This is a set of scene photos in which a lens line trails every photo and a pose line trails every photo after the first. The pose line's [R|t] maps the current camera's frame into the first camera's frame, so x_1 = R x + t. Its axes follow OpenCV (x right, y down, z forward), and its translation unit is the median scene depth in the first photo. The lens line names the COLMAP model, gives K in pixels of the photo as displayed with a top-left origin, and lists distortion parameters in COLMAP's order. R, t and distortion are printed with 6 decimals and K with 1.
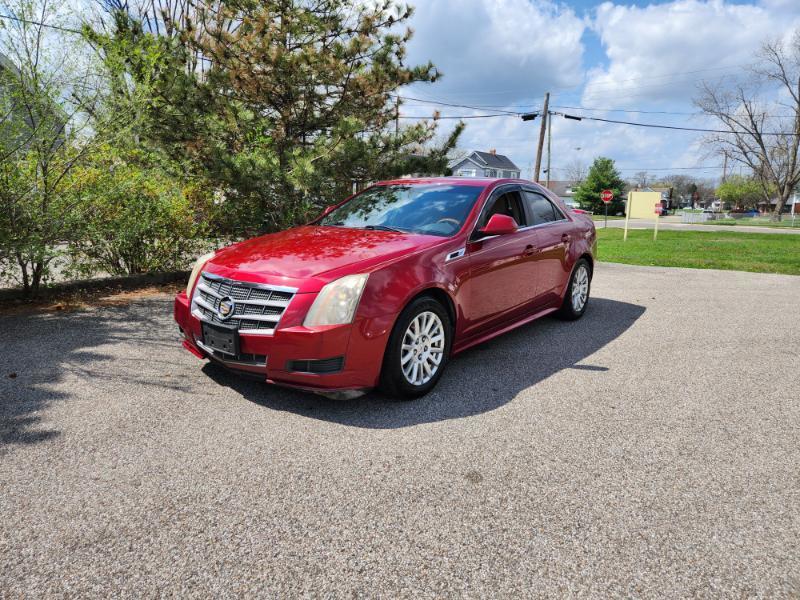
lens RADIAL K [[537.8, 0, 394.2], [0, 537.8, 292.8], [0, 0, 1]] dist [0.066779, -0.054516]
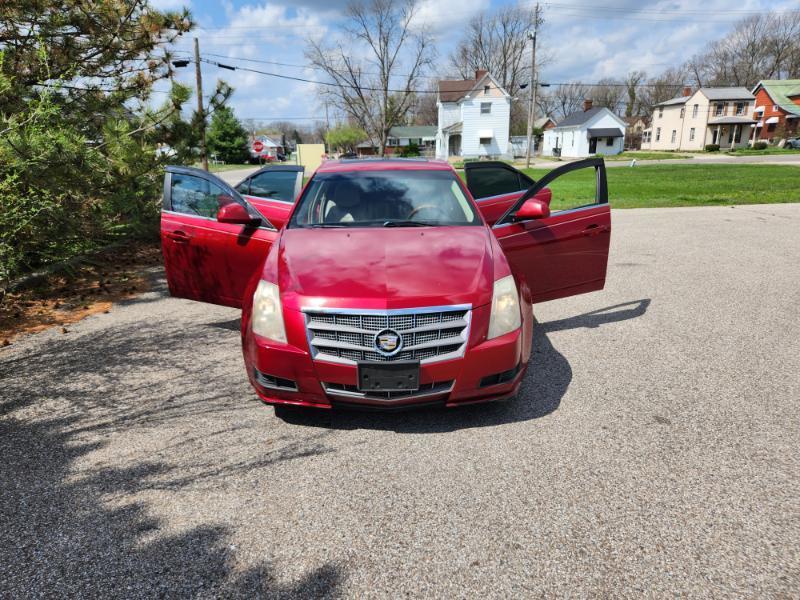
lens RADIAL K [[540.8, 0, 391.5], [0, 540.8, 299.2], [0, 0, 1]] dist [0.059757, -0.061894]
pose [[0.781396, -0.208720, 0.588095, -0.813769], [0.147904, 0.977498, 0.150403, -0.173220], [-0.606254, -0.030543, 0.794684, 0.297415]]
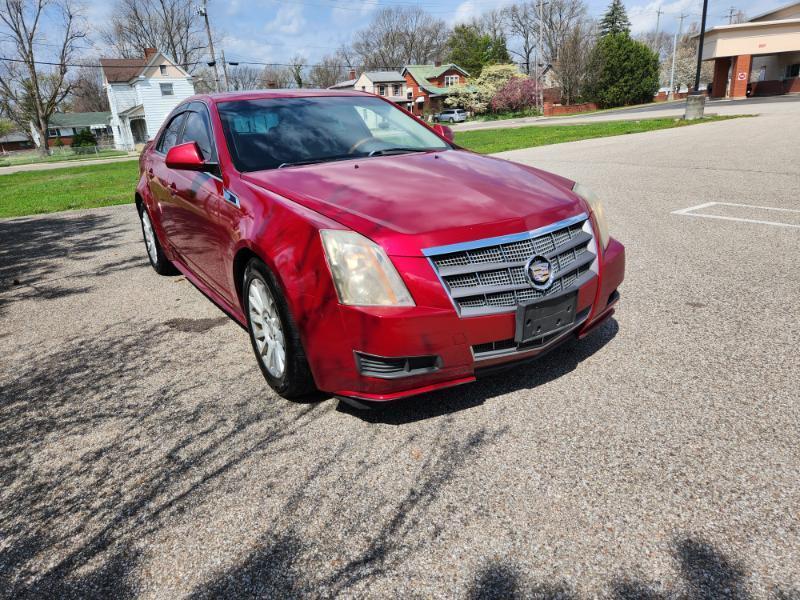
lens RADIAL K [[536.4, 0, 408.9], [0, 536.4, 295.8], [0, 0, 1]] dist [0.067681, -0.055150]
pose [[0.307536, -0.344066, 0.887153, -0.974655], [0.241370, 0.930051, 0.277031, -0.171765], [-0.920414, 0.128935, 0.369071, 0.906878]]
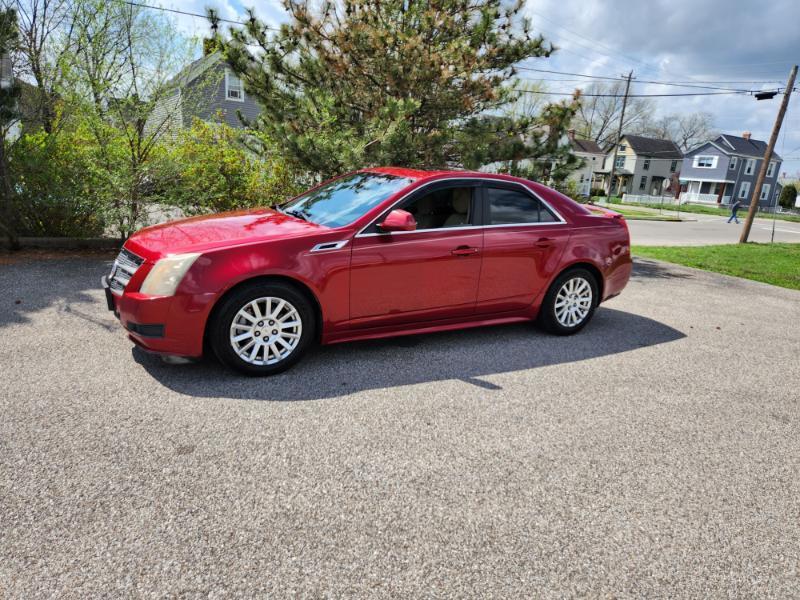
lens RADIAL K [[532.4, 0, 403.9], [0, 532.4, 317.5], [0, 0, 1]] dist [0.067102, -0.058984]
pose [[0.922089, 0.152564, -0.355635, 0.700459], [-0.123453, 0.986958, 0.103308, -0.067245], [0.366758, -0.051355, 0.928898, 0.137572]]
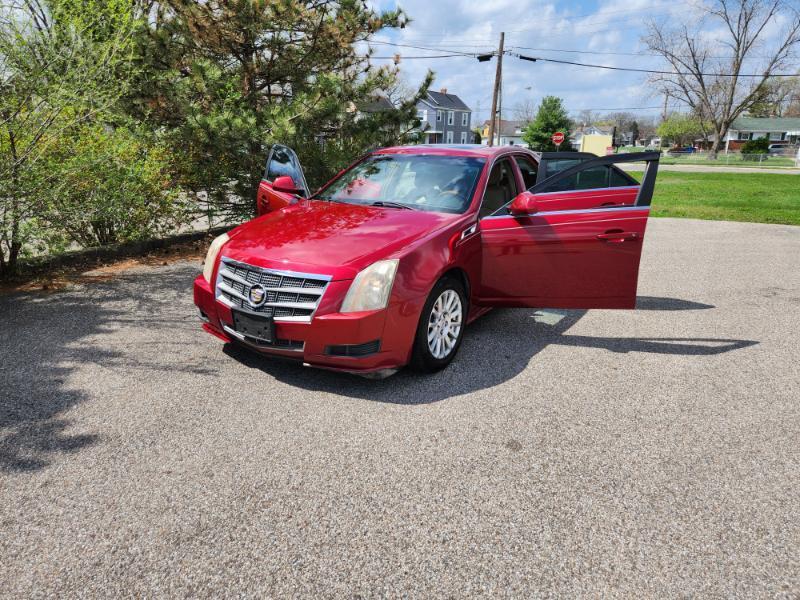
lens RADIAL K [[535.7, 0, 399.1], [0, 535.7, 299.6], [0, 0, 1]] dist [0.071112, -0.060466]
pose [[0.994548, -0.042523, 0.095218, -0.141904], [0.031221, 0.992620, 0.117182, -0.075375], [-0.099499, -0.113571, 0.988535, -0.031904]]
